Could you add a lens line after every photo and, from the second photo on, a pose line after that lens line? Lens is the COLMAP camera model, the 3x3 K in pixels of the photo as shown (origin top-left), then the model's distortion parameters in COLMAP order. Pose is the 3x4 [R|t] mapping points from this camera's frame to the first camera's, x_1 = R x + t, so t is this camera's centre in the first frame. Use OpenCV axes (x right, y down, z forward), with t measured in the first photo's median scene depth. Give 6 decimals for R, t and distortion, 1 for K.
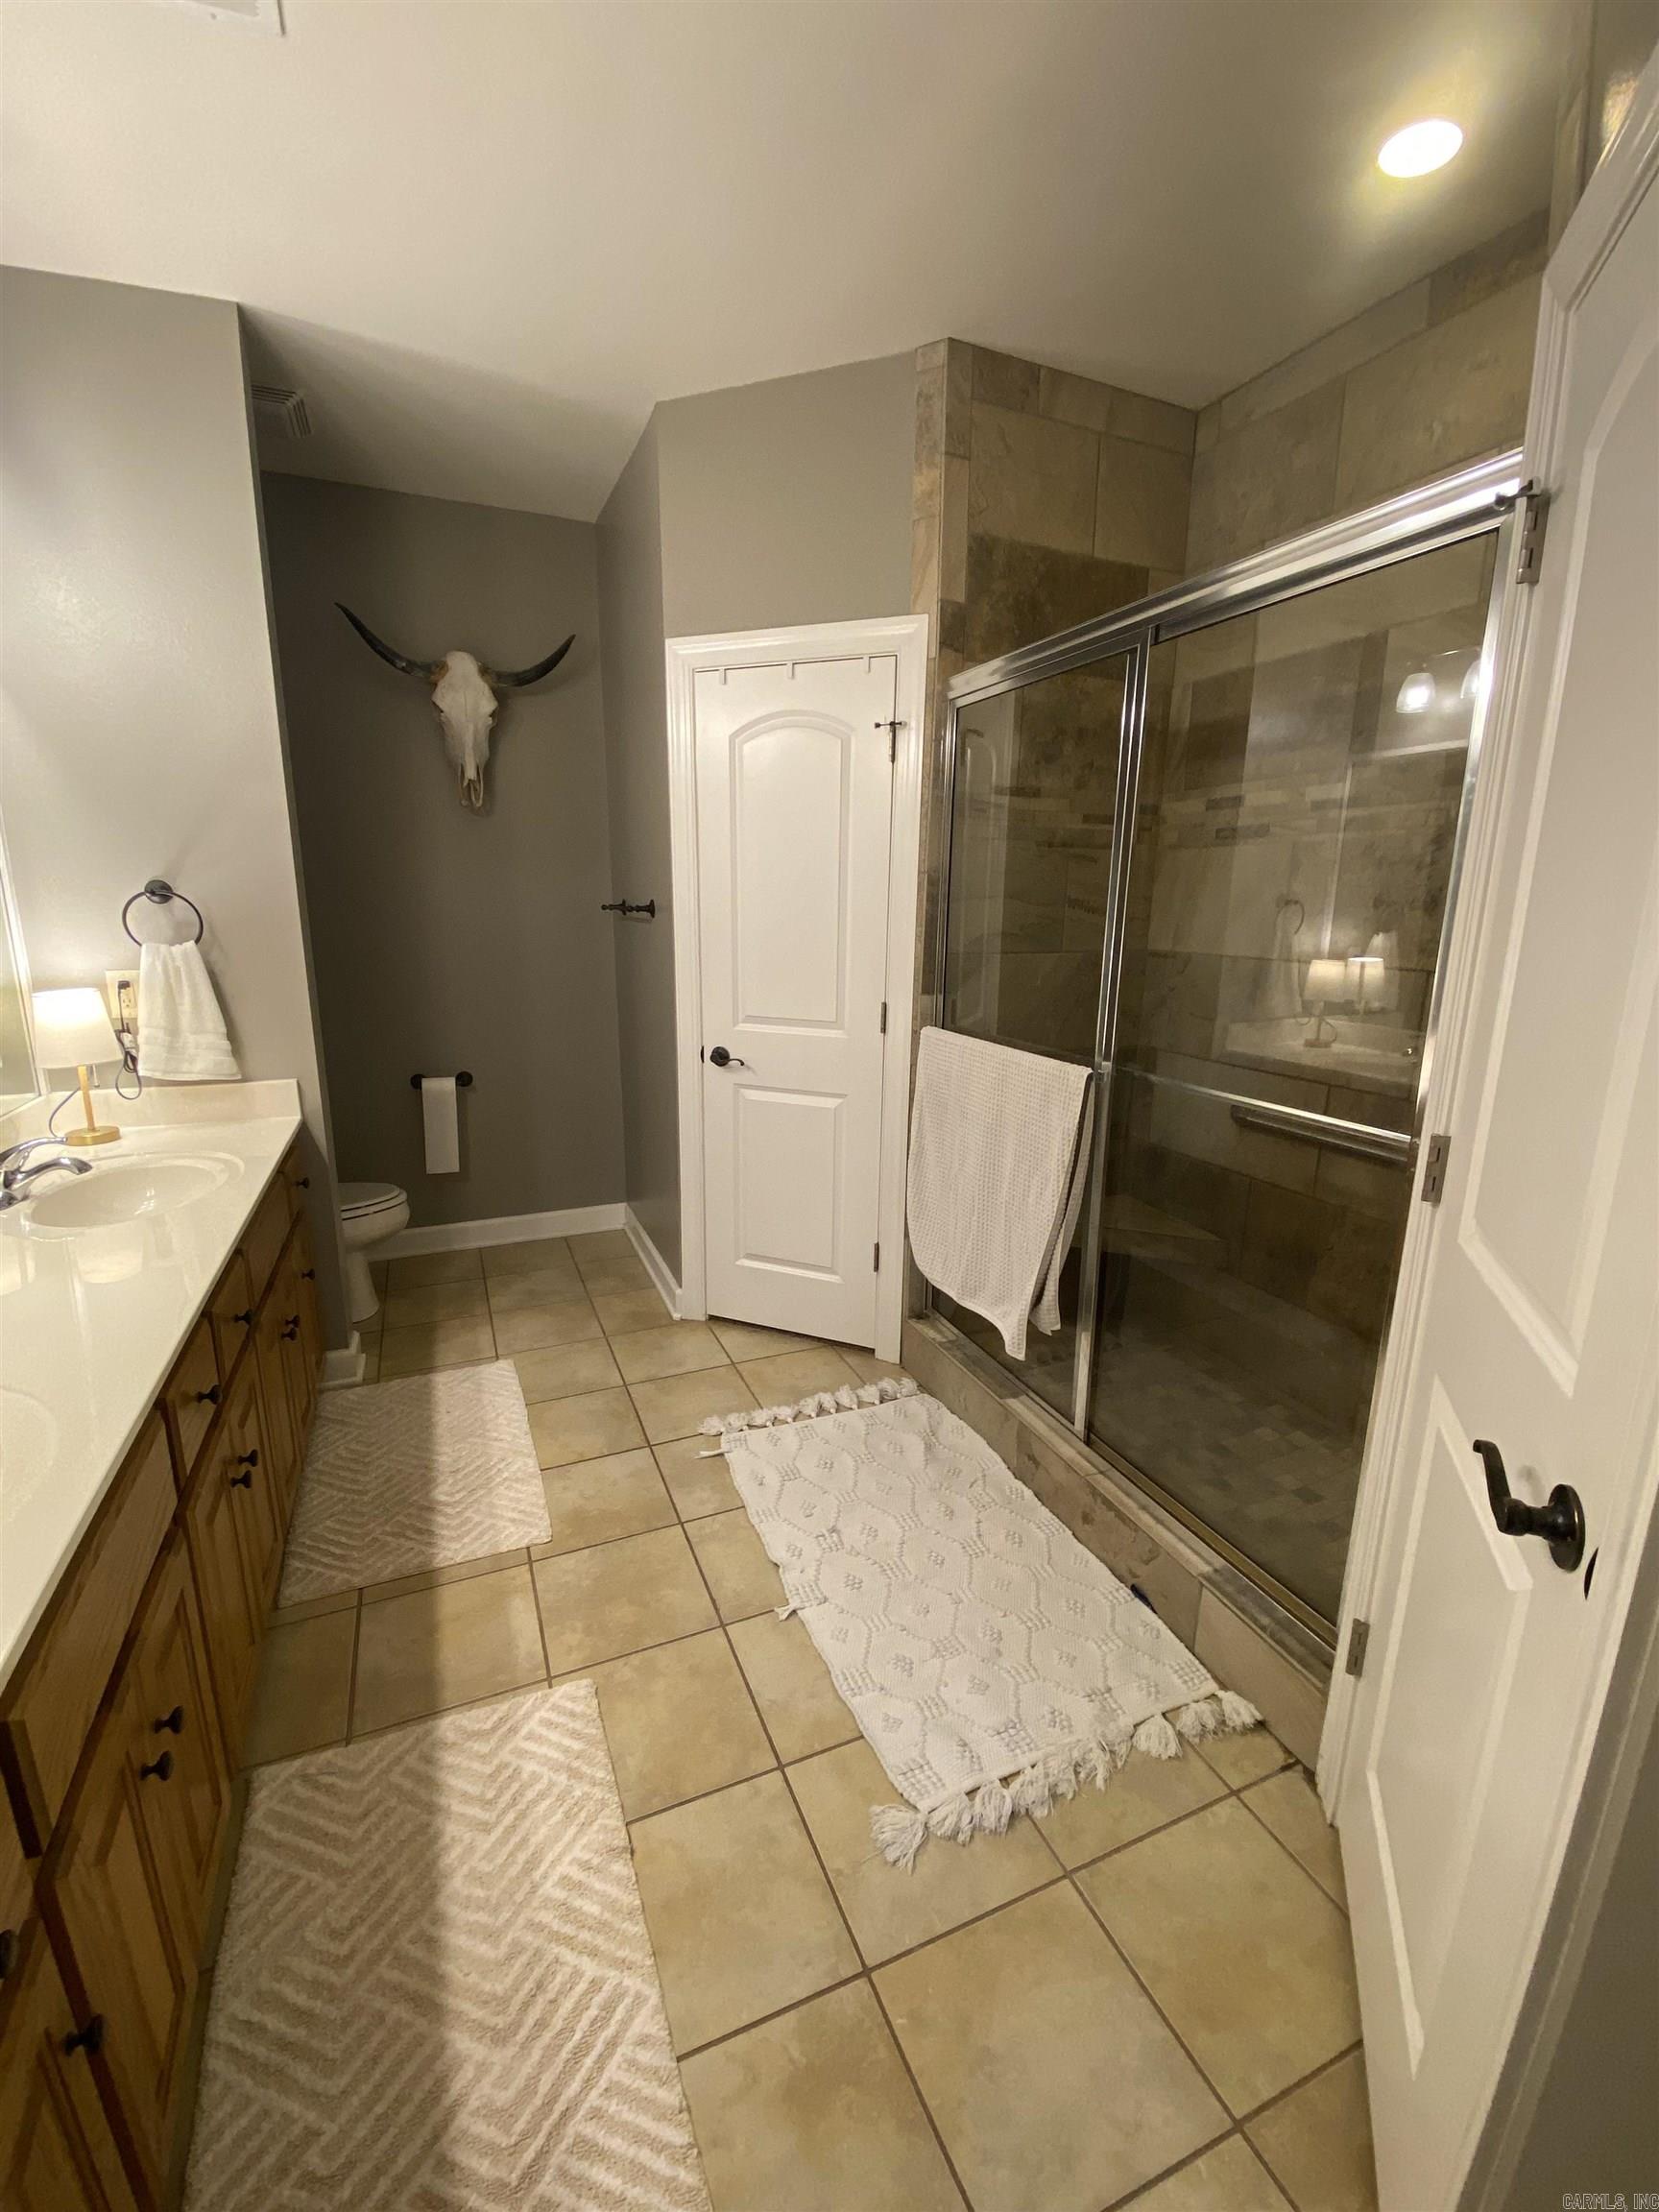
lens RADIAL K [[923.1, 0, 833.0], [0, 923.1, 1111.8], [0, 0, 1]] dist [0.012178, -0.015778]
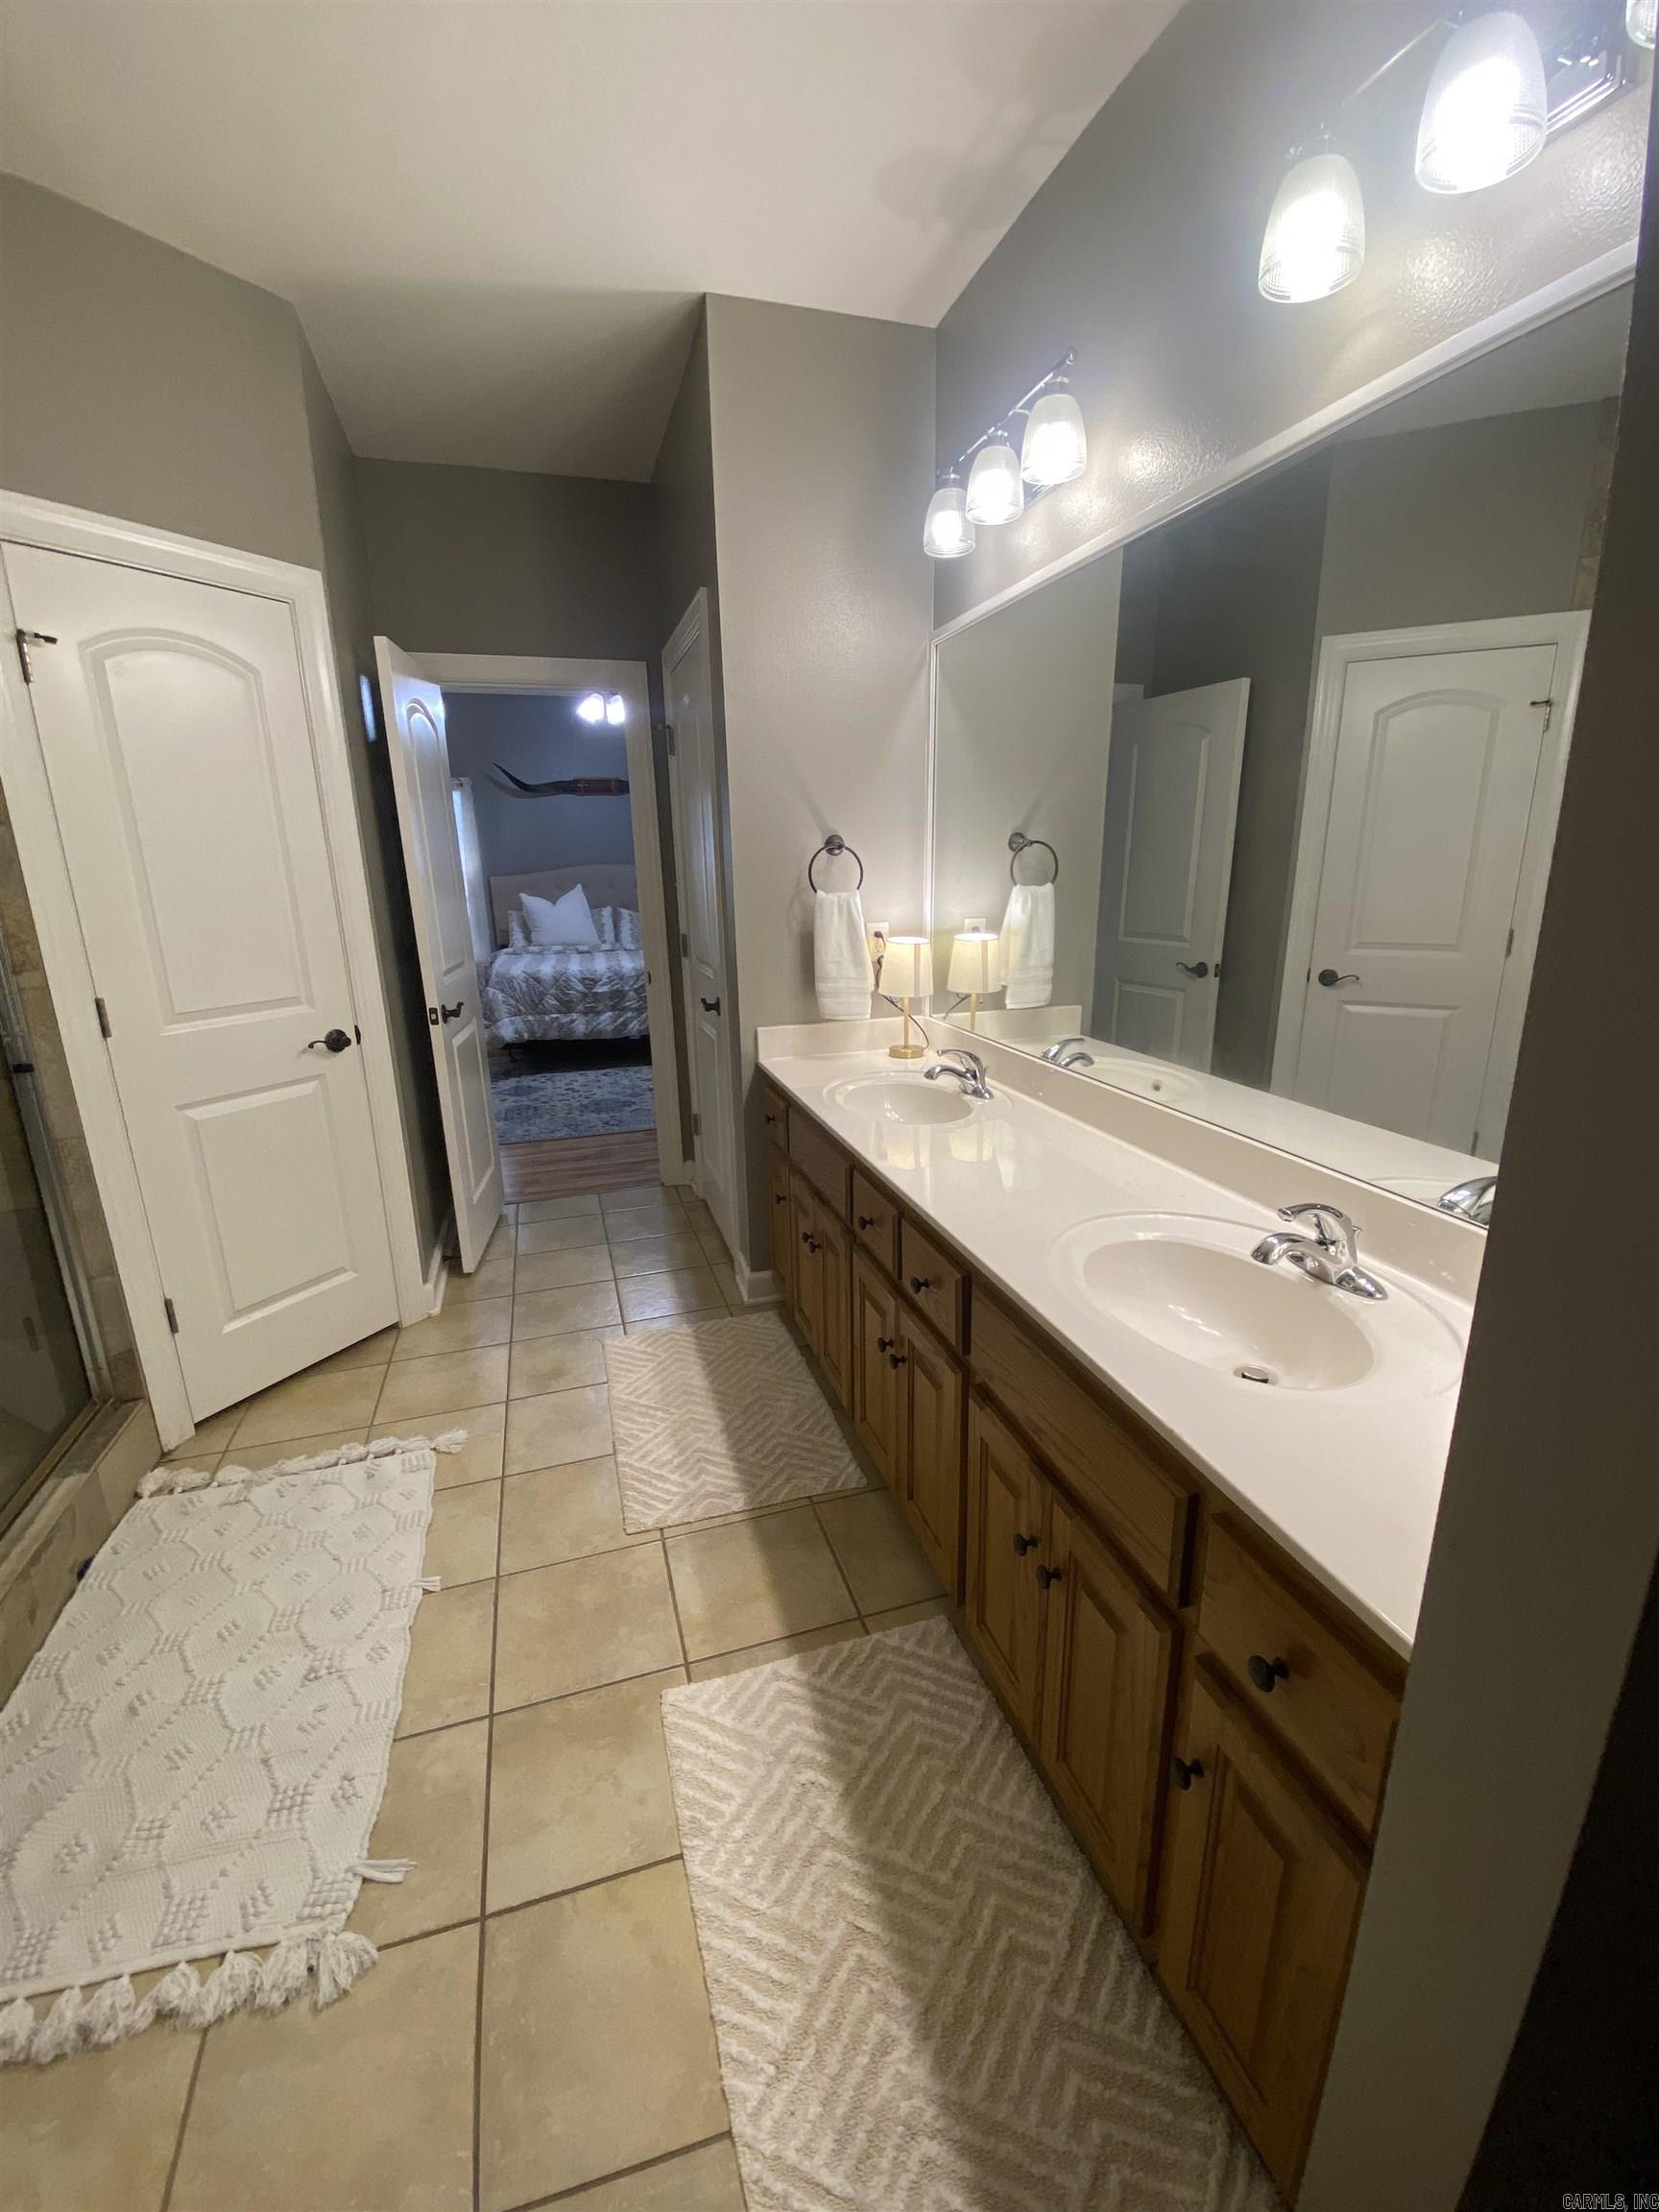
lens RADIAL K [[923.1, 0, 833.0], [0, 923.1, 1111.8], [0, 0, 1]] dist [0.012178, -0.015778]
pose [[-0.994480, -0.024001, 0.102146, -0.560206], [0.027050, 0.881943, 0.470580, -0.356907], [-0.101381, 0.470746, -0.876425, 1.563898]]
